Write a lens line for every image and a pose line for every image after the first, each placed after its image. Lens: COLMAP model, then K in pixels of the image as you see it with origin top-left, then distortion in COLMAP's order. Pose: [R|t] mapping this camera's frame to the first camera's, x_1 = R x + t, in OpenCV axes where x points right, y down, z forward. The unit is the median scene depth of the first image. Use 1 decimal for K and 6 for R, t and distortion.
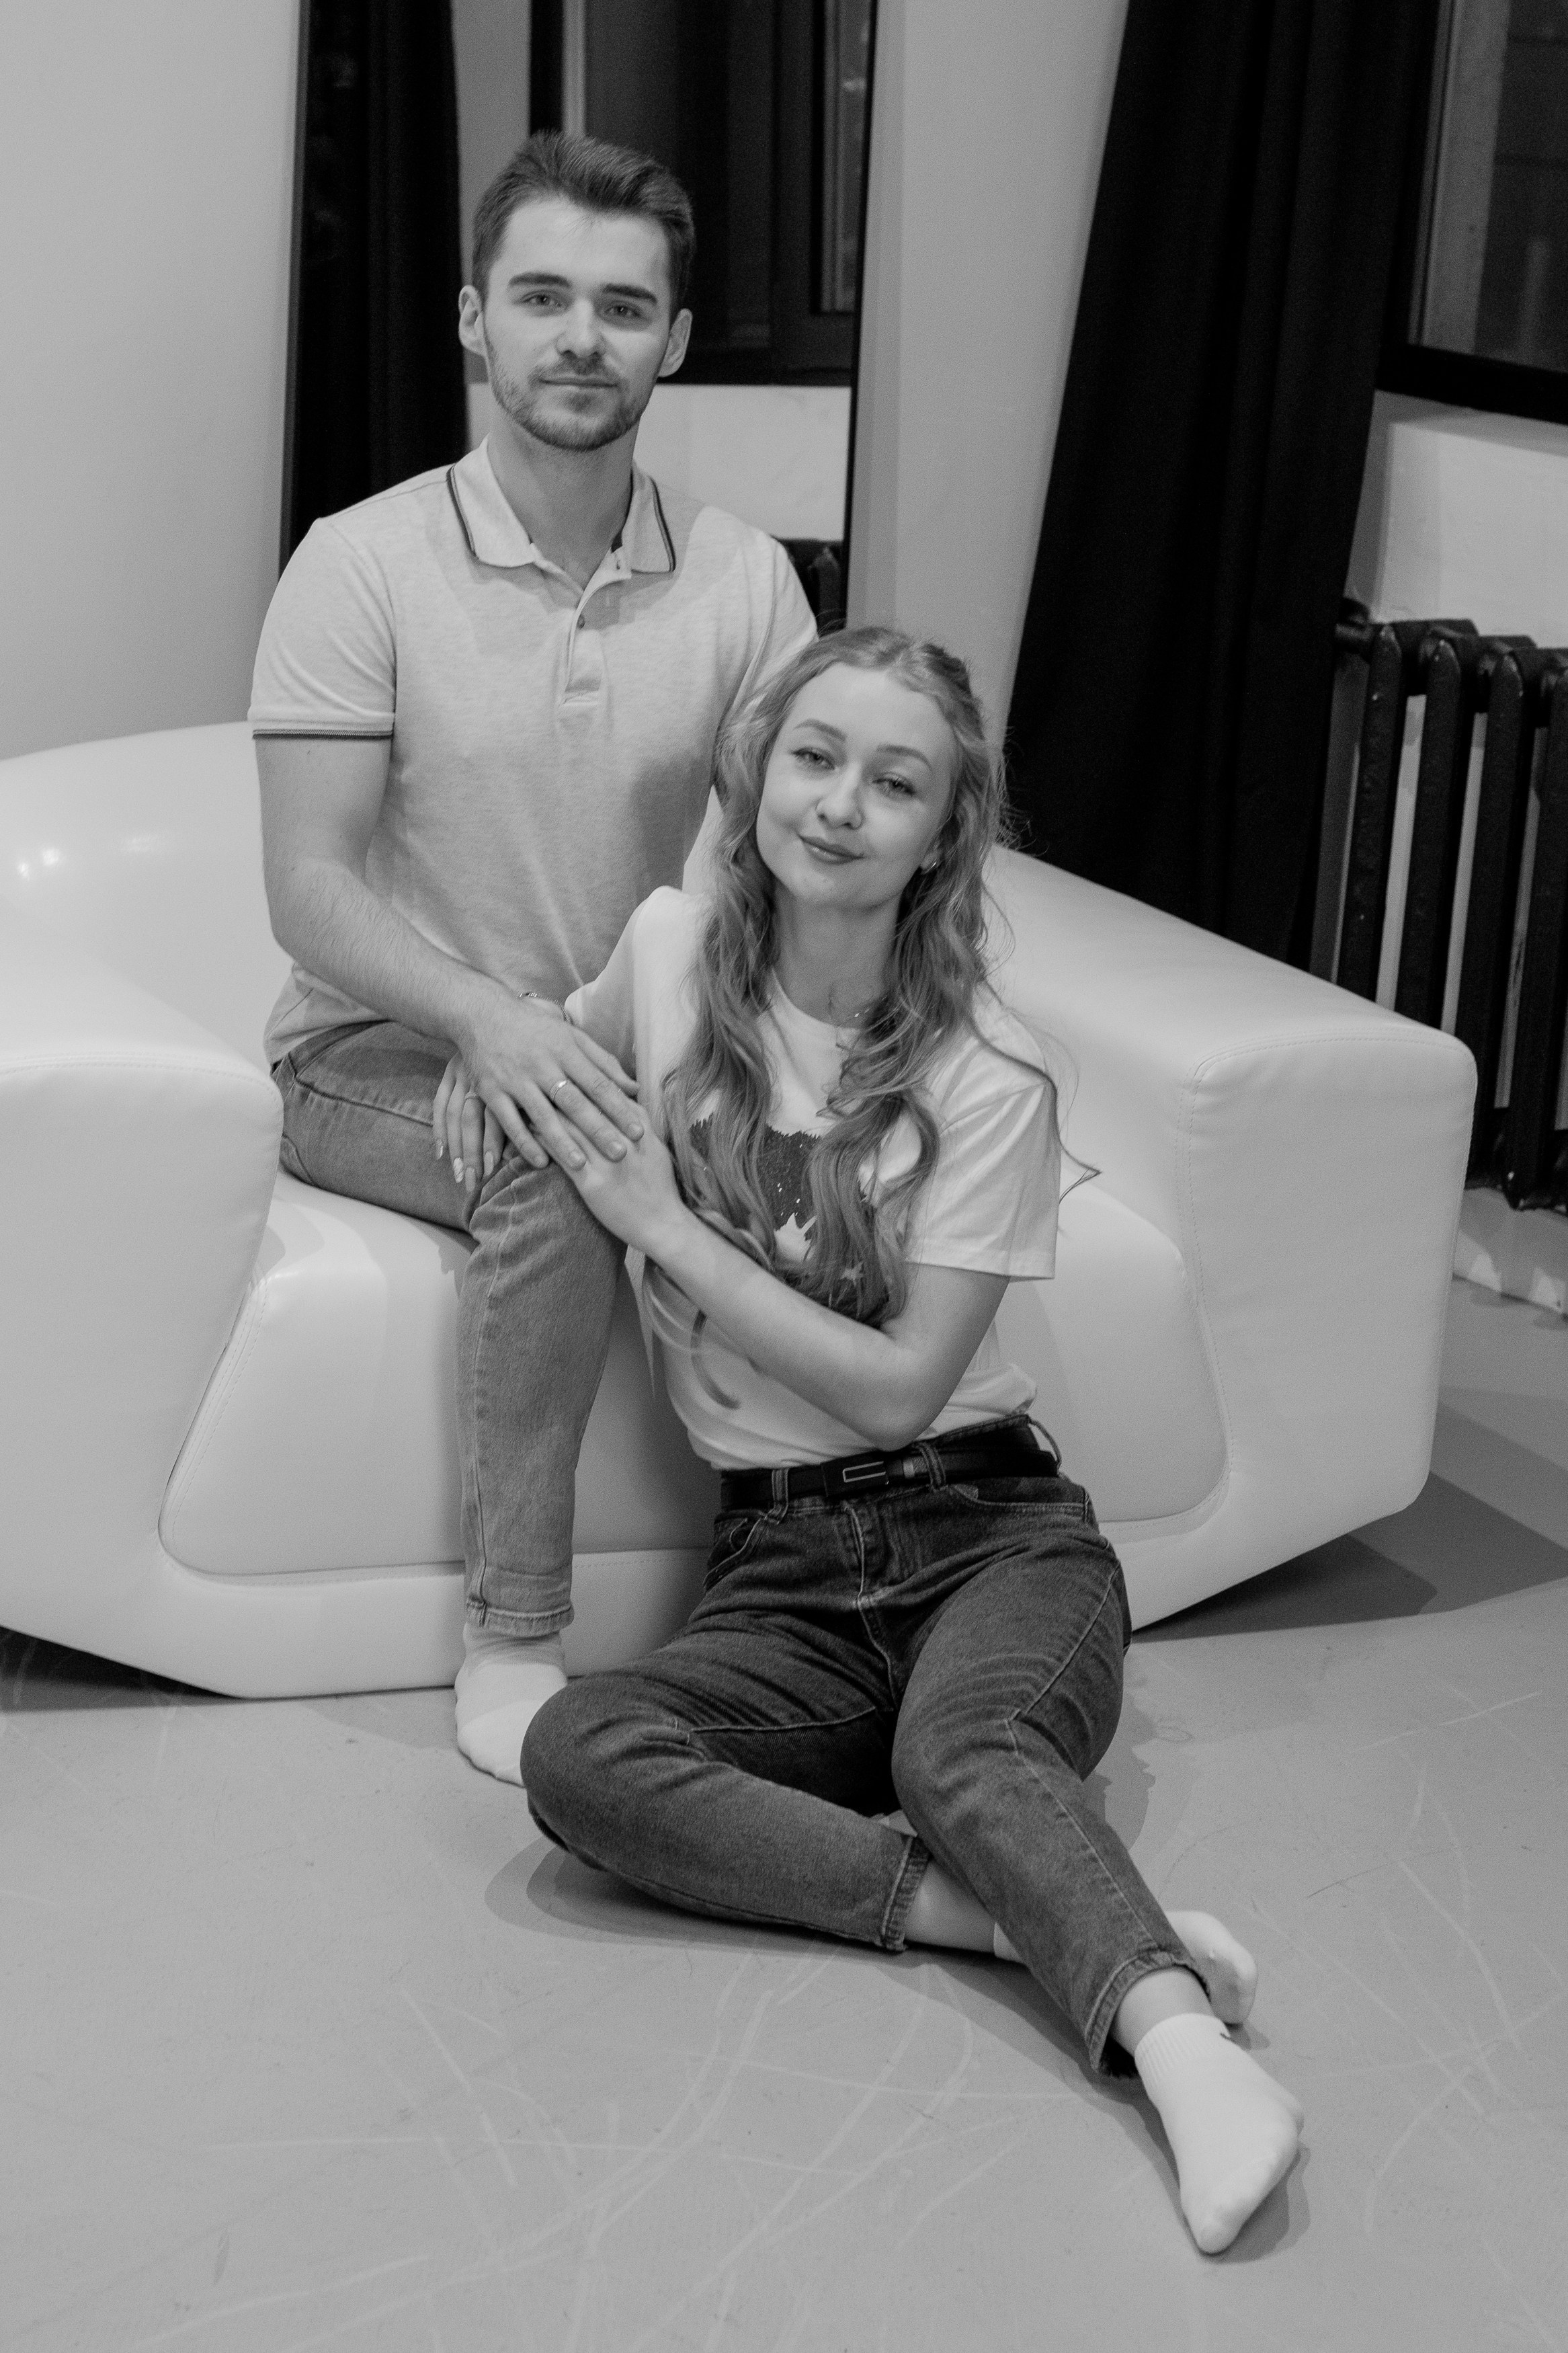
lens RADIAL K [[5584.2, 0, 783.3], [0, 5584.2, 1177.1], [0, 0, 1]] dist [-0.068188, 0.167653]
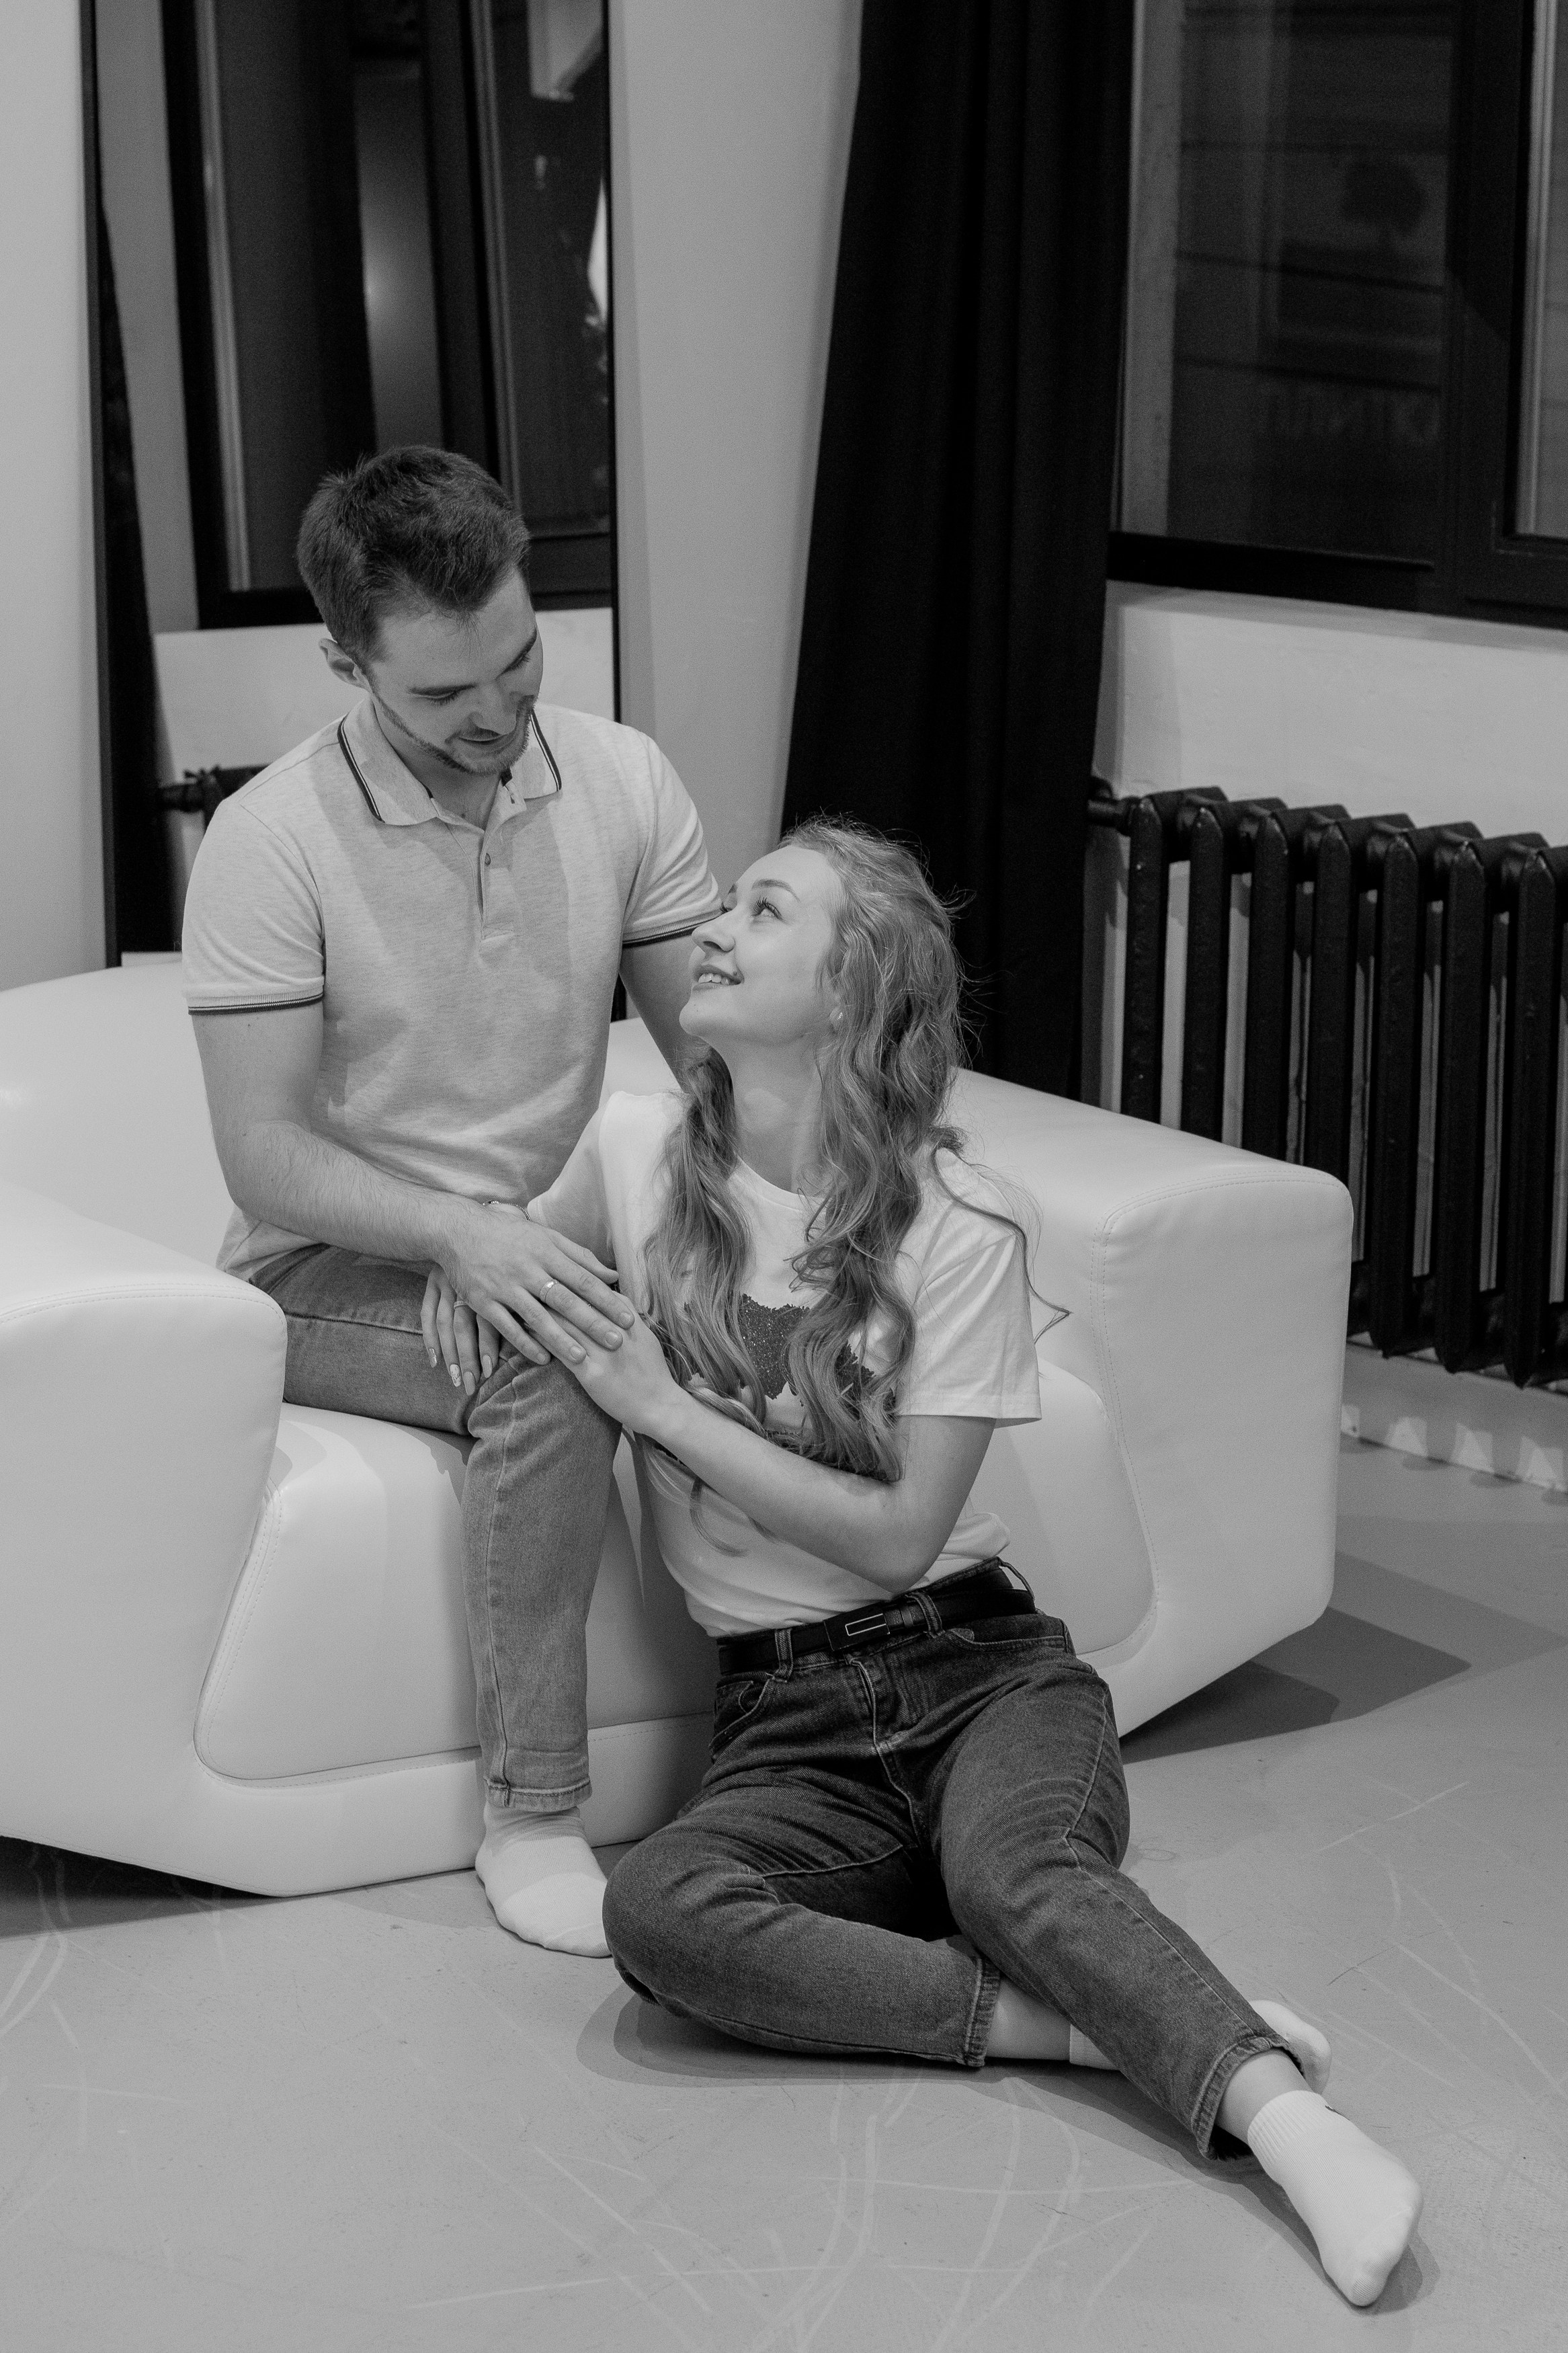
lens RADIAL K [[5584.2, 0, 783.3], [0, 5584.2, 1177.1], [0, 0, 1]] dist [-0.068188, 0.167653]
pose [[0.991611, -0.081574, 0.100267, -0.099687], [0.085360, 0.995768, -0.034063, 0.003144], [-0.097064, 0.042336, 0.994377, -0.050755]]
